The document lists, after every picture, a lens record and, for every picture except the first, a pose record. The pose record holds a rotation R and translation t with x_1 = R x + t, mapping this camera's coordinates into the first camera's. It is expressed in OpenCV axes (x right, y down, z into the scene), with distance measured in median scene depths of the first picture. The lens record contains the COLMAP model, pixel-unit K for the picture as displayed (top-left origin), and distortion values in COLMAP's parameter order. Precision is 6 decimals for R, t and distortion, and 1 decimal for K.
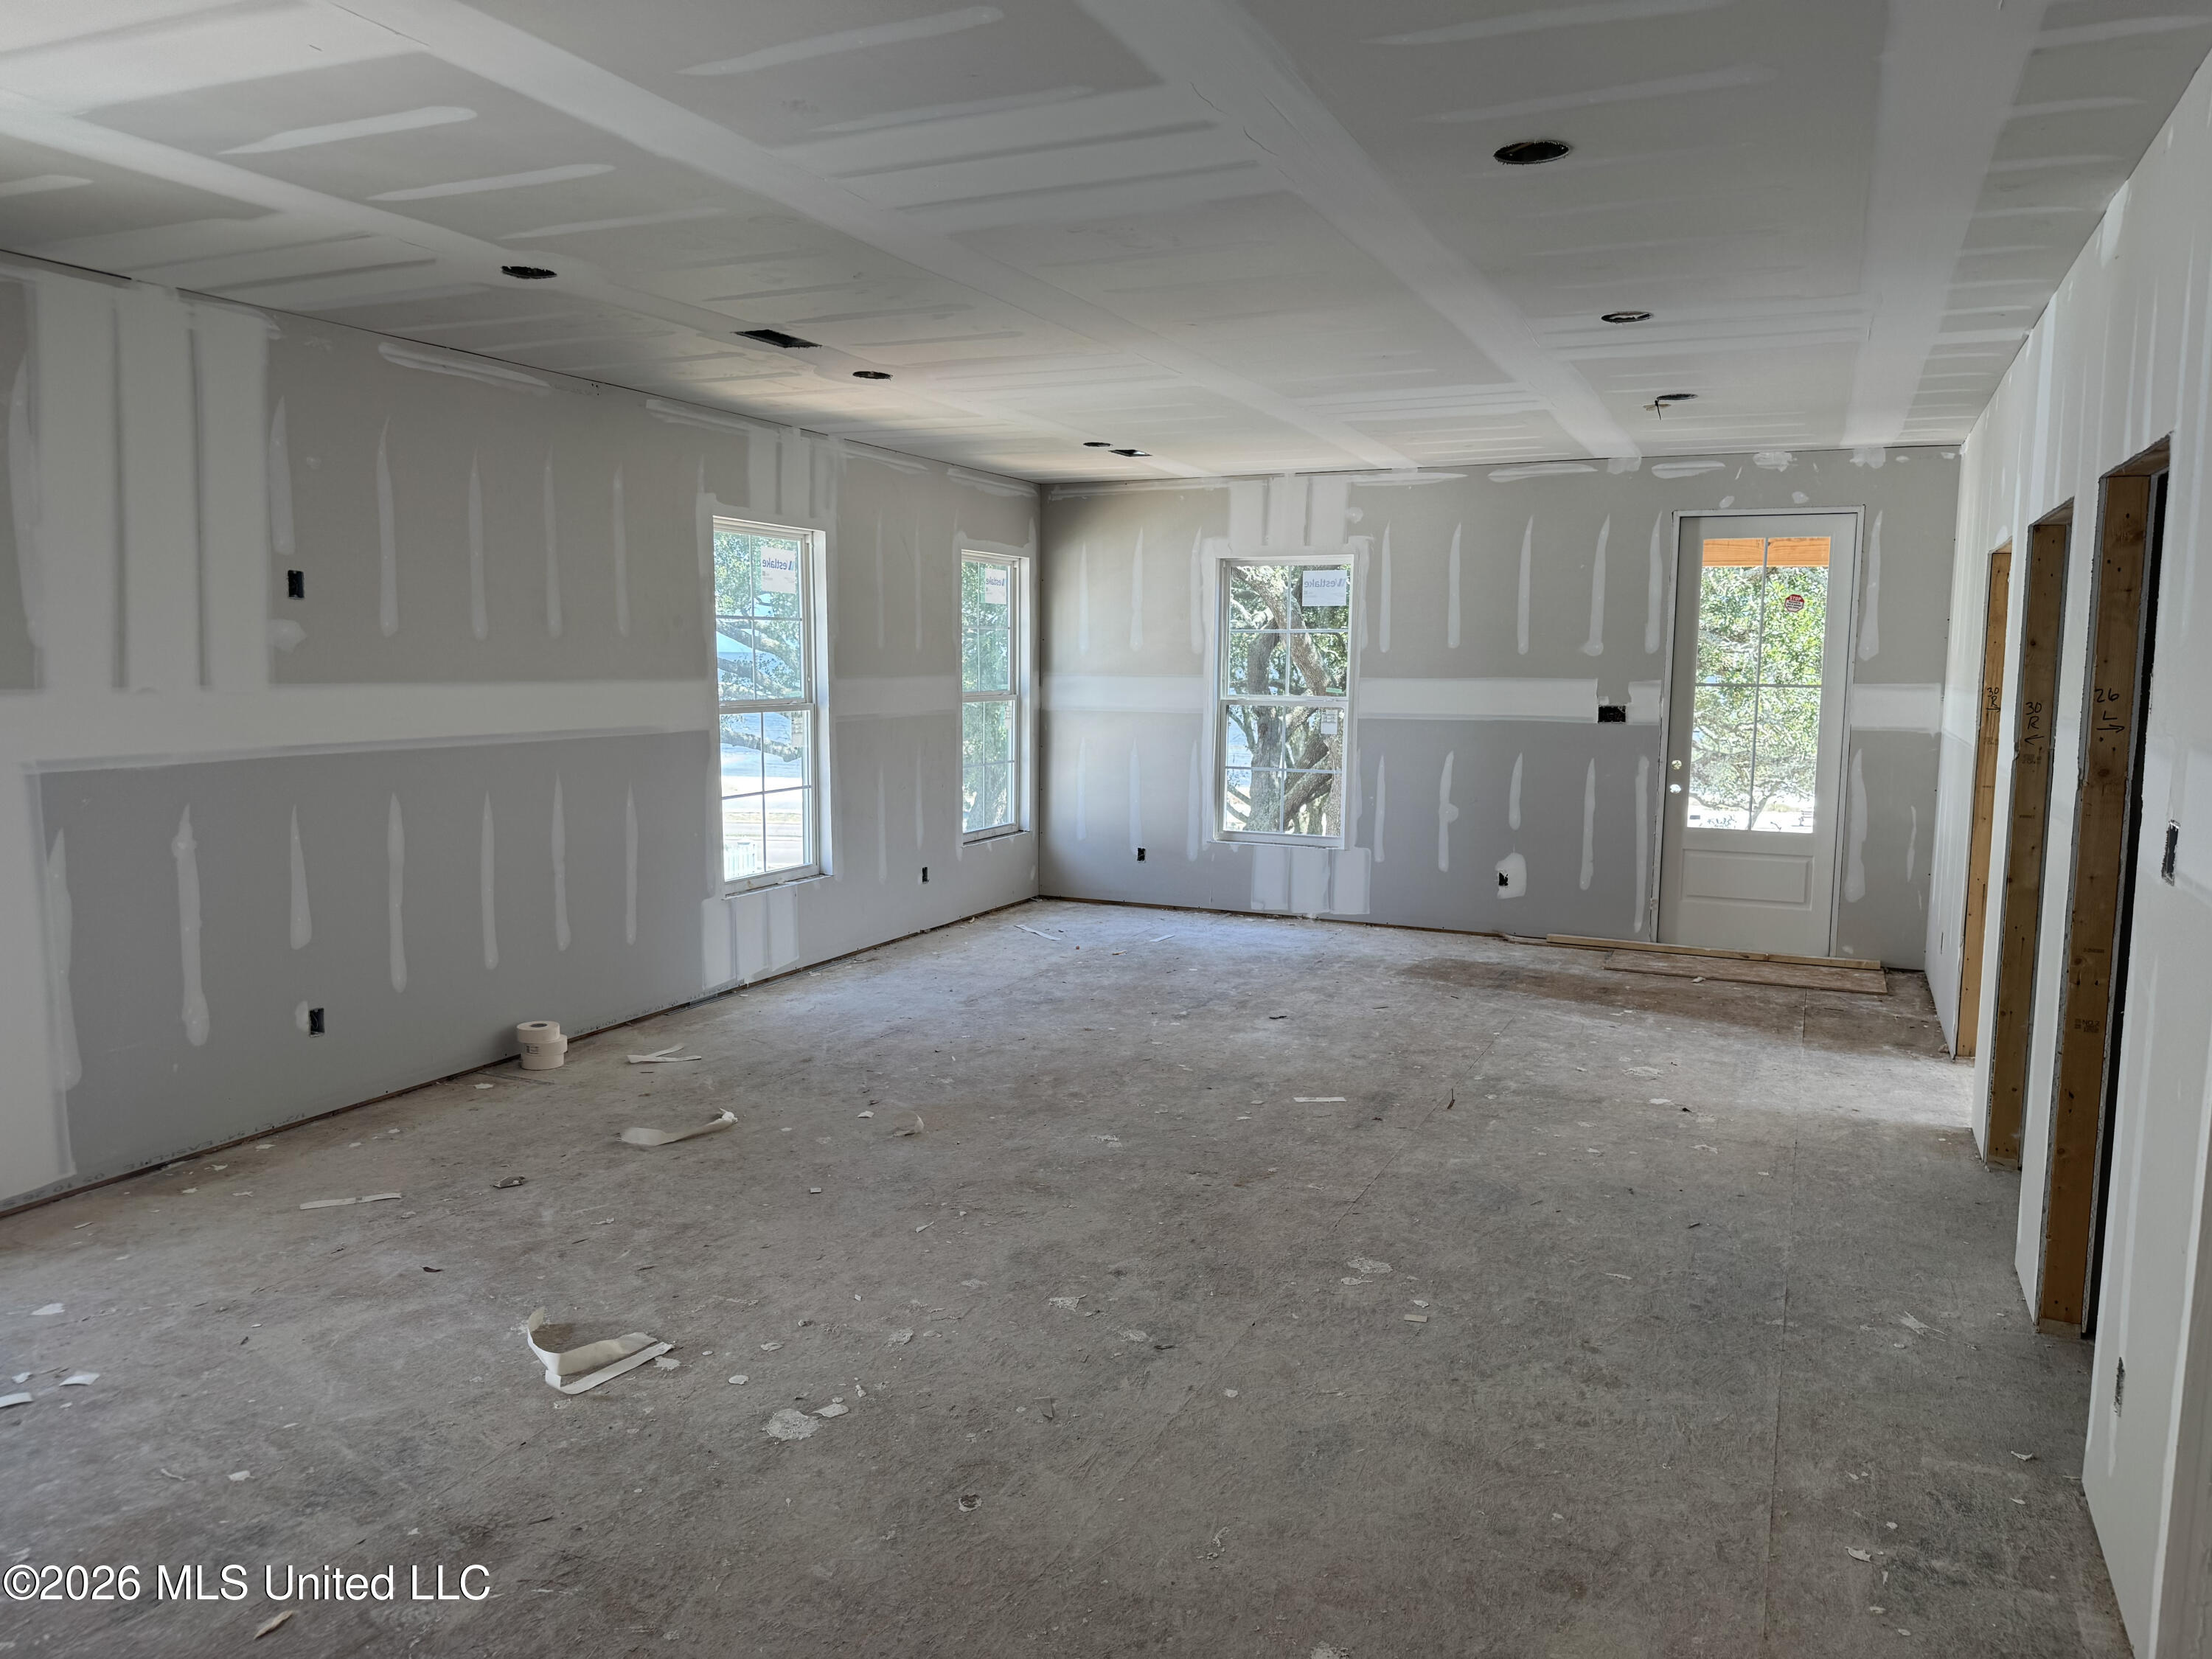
lens RADIAL K [[1556.7, 0, 1106.0], [0, 1556.7, 829.5], [0, 0, 1]] dist [0.081334, -0.084242]
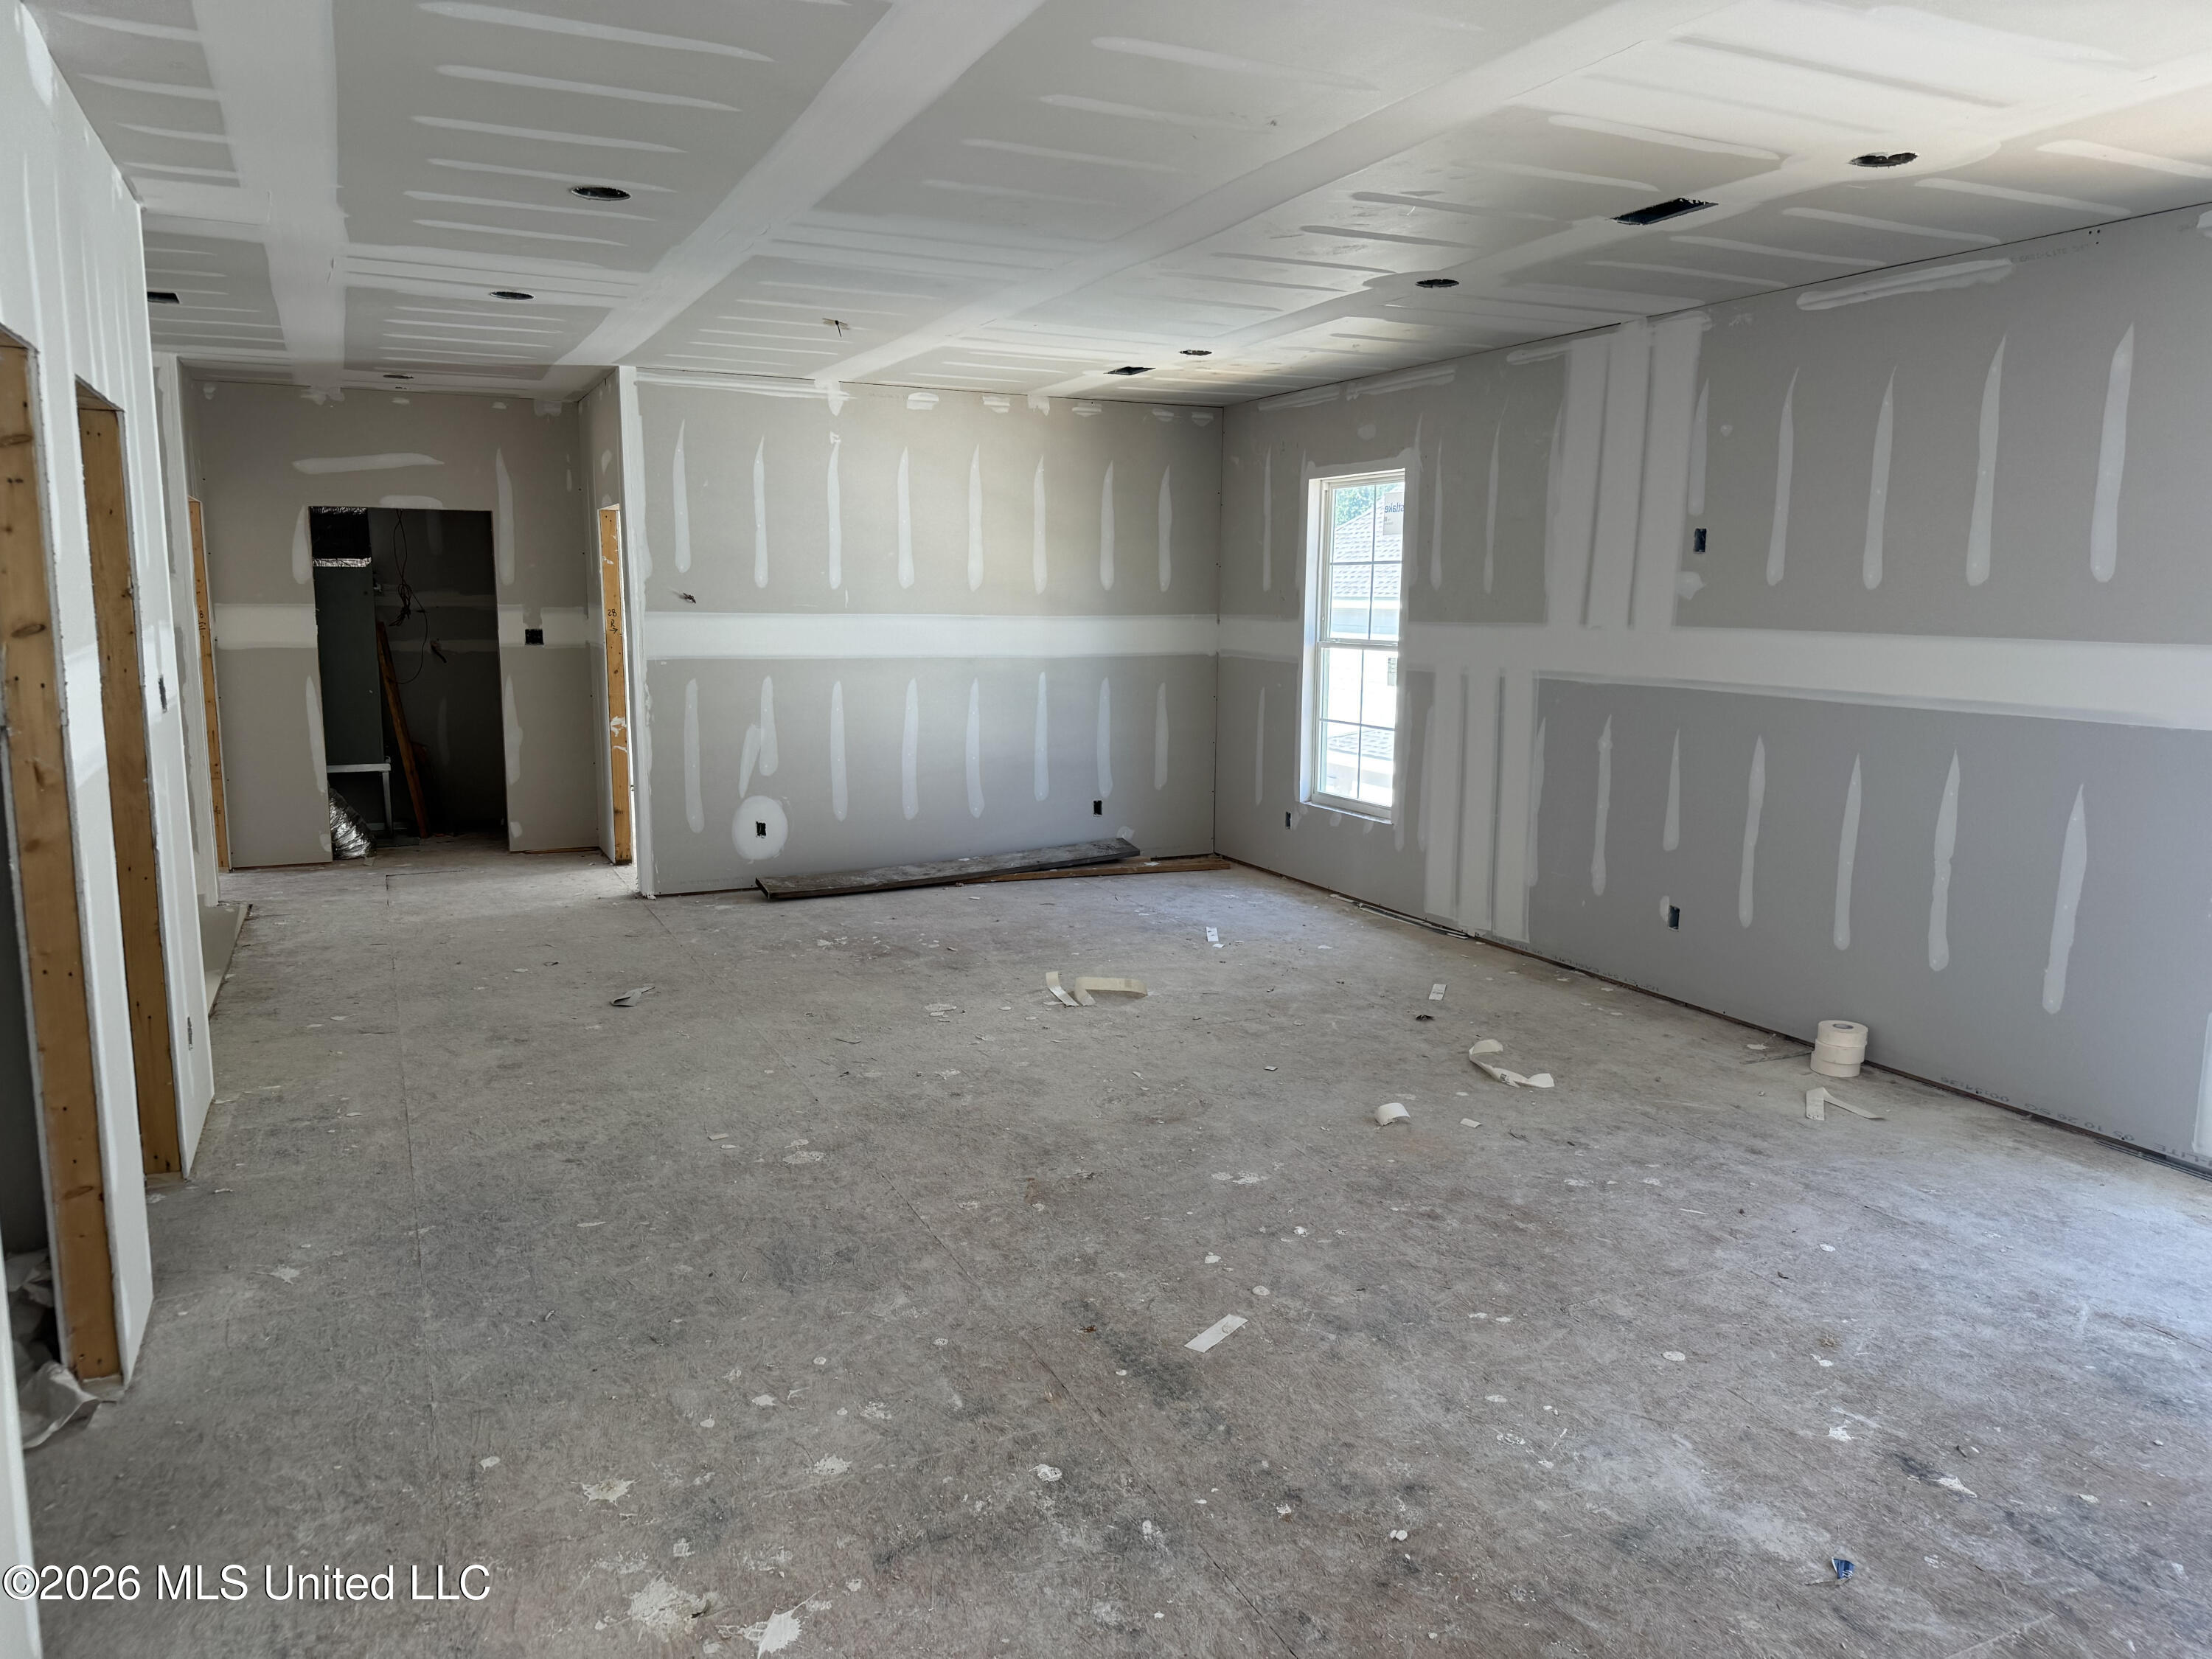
lens RADIAL K [[1540.8, 0, 1106.0], [0, 1540.8, 829.5], [0, 0, 1]] dist [0.155799, -0.244227]
pose [[-0.646093, 0.104297, -0.756099, 0.708050], [-0.101344, 0.970126, 0.220420, -0.170527], [0.756501, 0.219037, -0.616222, 1.525622]]
